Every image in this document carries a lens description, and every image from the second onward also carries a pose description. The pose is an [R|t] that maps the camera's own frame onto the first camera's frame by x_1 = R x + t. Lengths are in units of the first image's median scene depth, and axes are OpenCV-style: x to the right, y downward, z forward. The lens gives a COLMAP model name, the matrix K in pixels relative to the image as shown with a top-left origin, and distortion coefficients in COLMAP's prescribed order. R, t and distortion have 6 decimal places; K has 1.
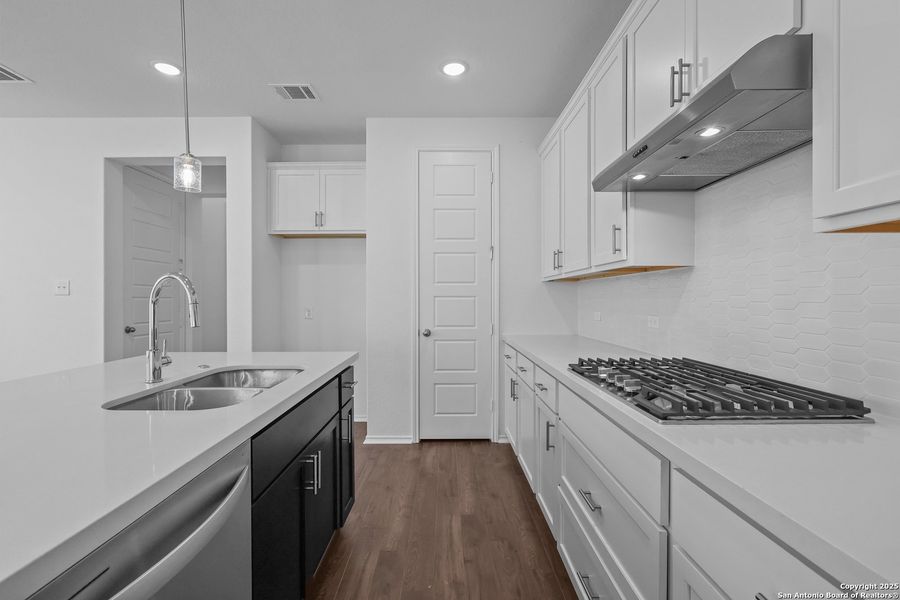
lens RADIAL K [[413.5, 0, 446.4], [0, 413.5, 302.3], [0, 0, 1]] dist [0.000162, 0.000072]
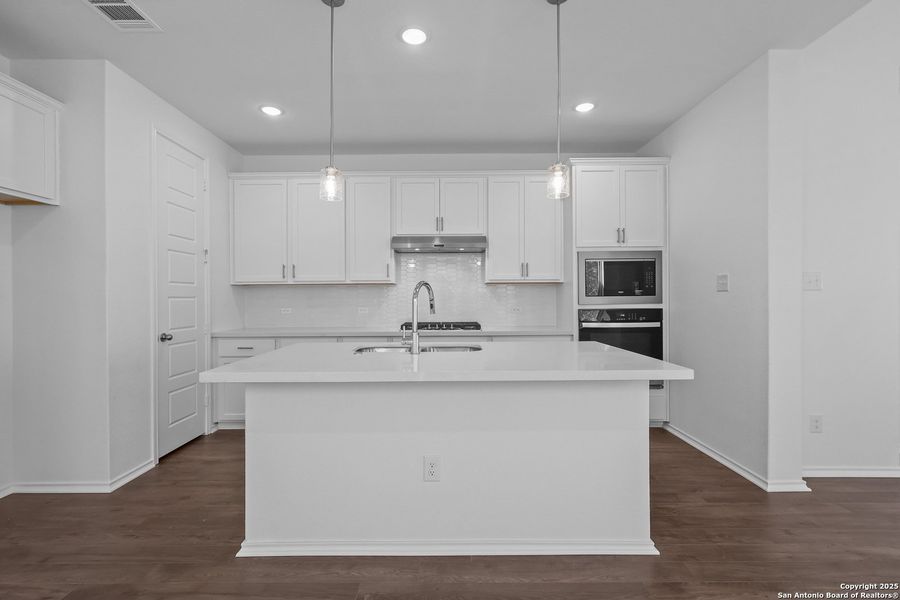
lens RADIAL K [[414.6, 0, 448.4], [0, 414.6, 297.5], [0, 0, 1]] dist [-0.002114, 0.000596]
pose [[-0.001030, 0.004245, 0.999990, -0.952515], [0.015144, 0.999876, -0.004229, 0.000905], [-0.999885, 0.015140, -0.001094, 0.380892]]
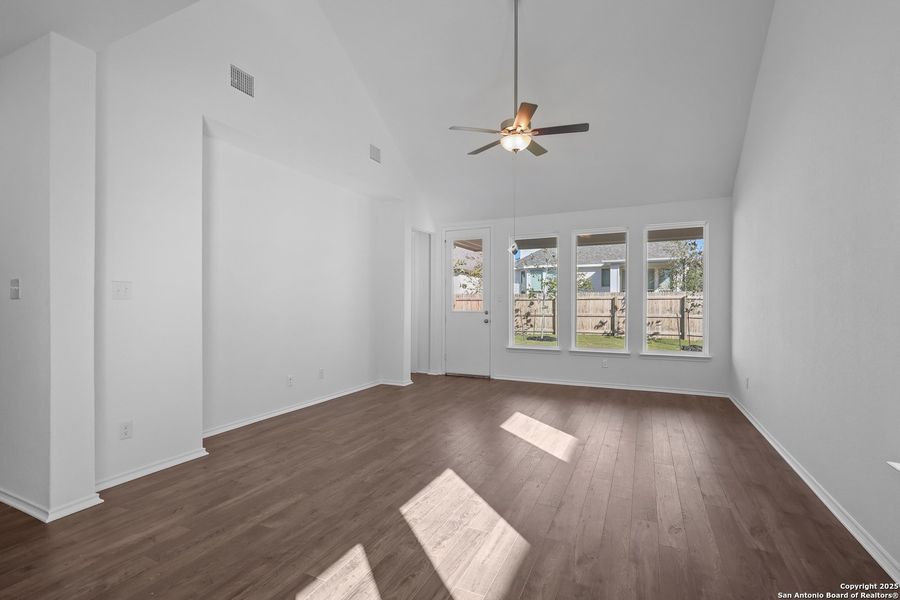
lens RADIAL K [[414.8, 0, 453.5], [0, 414.8, 305.9], [0, 0, 1]] dist [0.000442, 0.000191]
pose [[-0.910896, -0.000356, 0.412635, -1.080511], [0.004490, 0.999932, 0.010775, 0.001714], [-0.412611, 0.011668, -0.910833, 0.146303]]
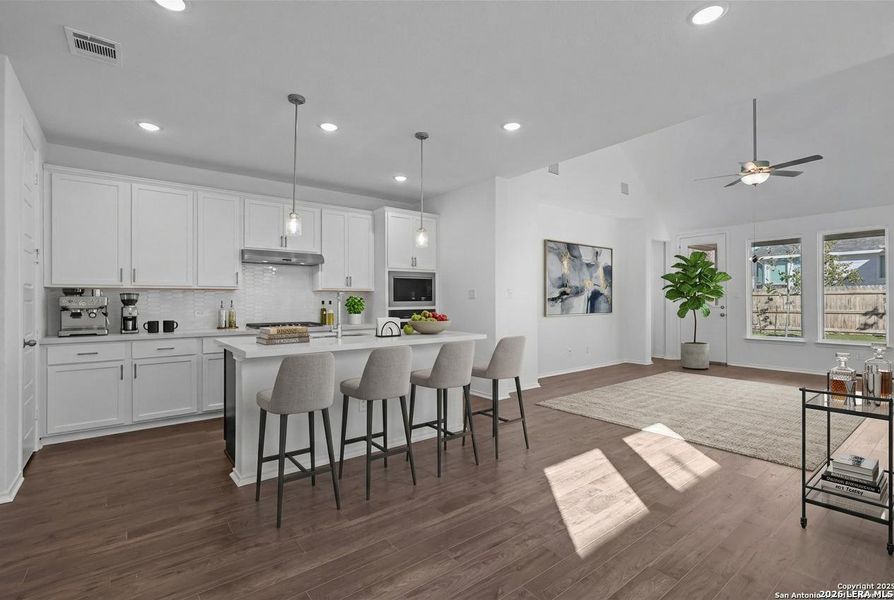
lens RADIAL K [[413.0, 0, 447.0], [0, 413.0, 300.0], [0, 0, 1]] dist [0.000150, -0.000074]
pose [[-0.617079, 0.007318, 0.786868, -1.253390], [0.012368, 0.999923, 0.000399, -0.004223], [-0.786804, 0.009978, -0.617122, 0.843041]]
